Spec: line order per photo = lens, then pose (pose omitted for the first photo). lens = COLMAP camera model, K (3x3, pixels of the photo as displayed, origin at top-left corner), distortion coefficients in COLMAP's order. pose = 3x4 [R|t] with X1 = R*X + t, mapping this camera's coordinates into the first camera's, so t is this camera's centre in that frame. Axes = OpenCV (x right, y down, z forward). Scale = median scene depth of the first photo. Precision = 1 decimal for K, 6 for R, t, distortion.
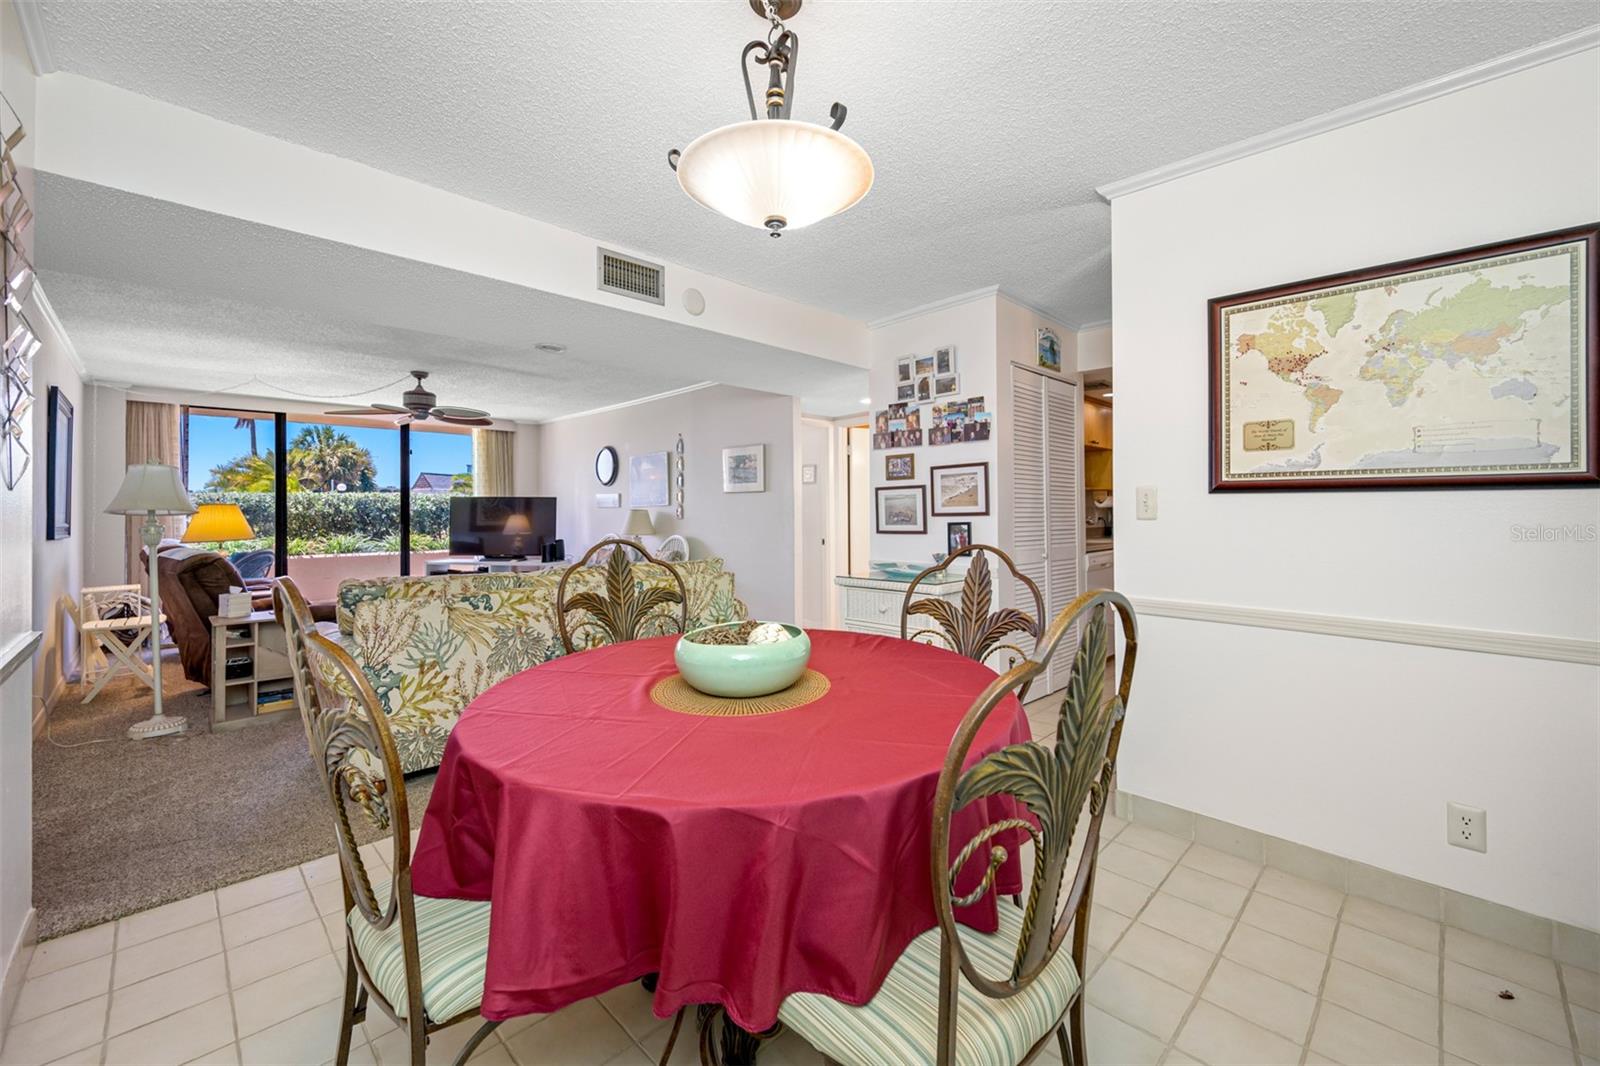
lens RADIAL K [[652.4, 0, 830.9], [0, 652.4, 521.8], [0, 0, 1]] dist [-0.000465, -0.000067]
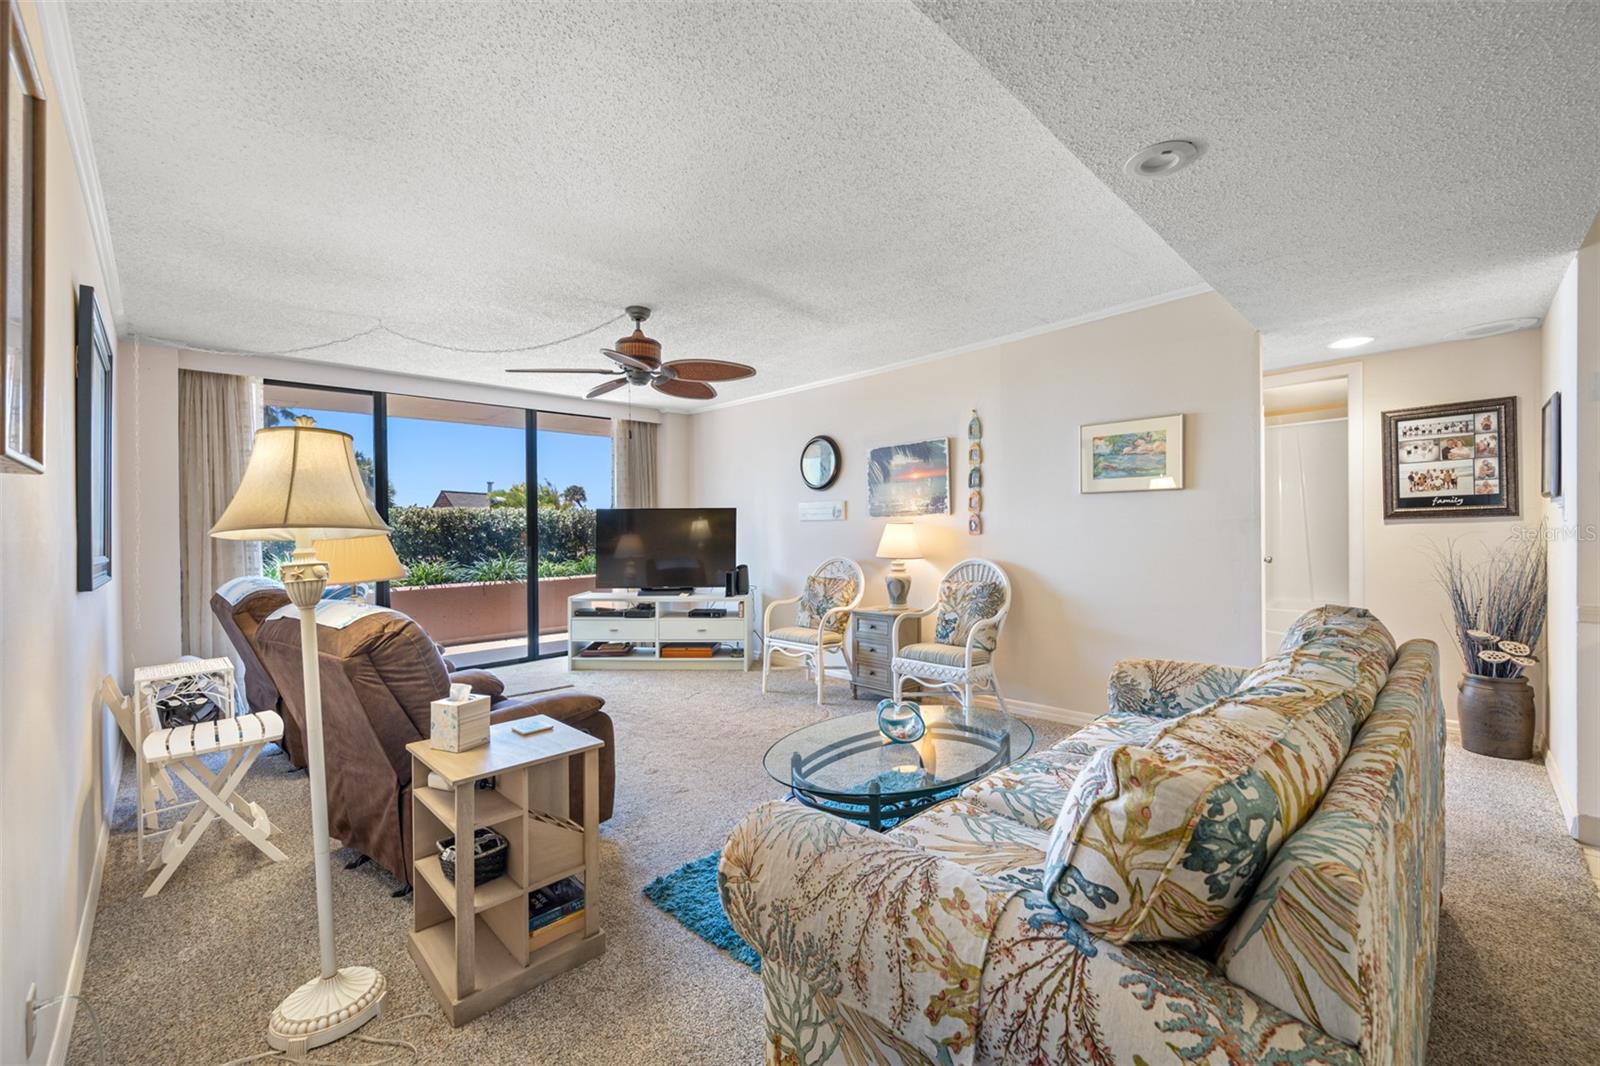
lens RADIAL K [[604.8, 0, 761.4], [0, 604.8, 536.9], [0, 0, 1]] dist [-0.000555, -0.000155]
pose [[0.999864, -0.012909, -0.010245, -0.451885], [0.012899, 0.999916, -0.001119, -0.004154], [0.010259, 0.000987, 0.999947, 0.364309]]
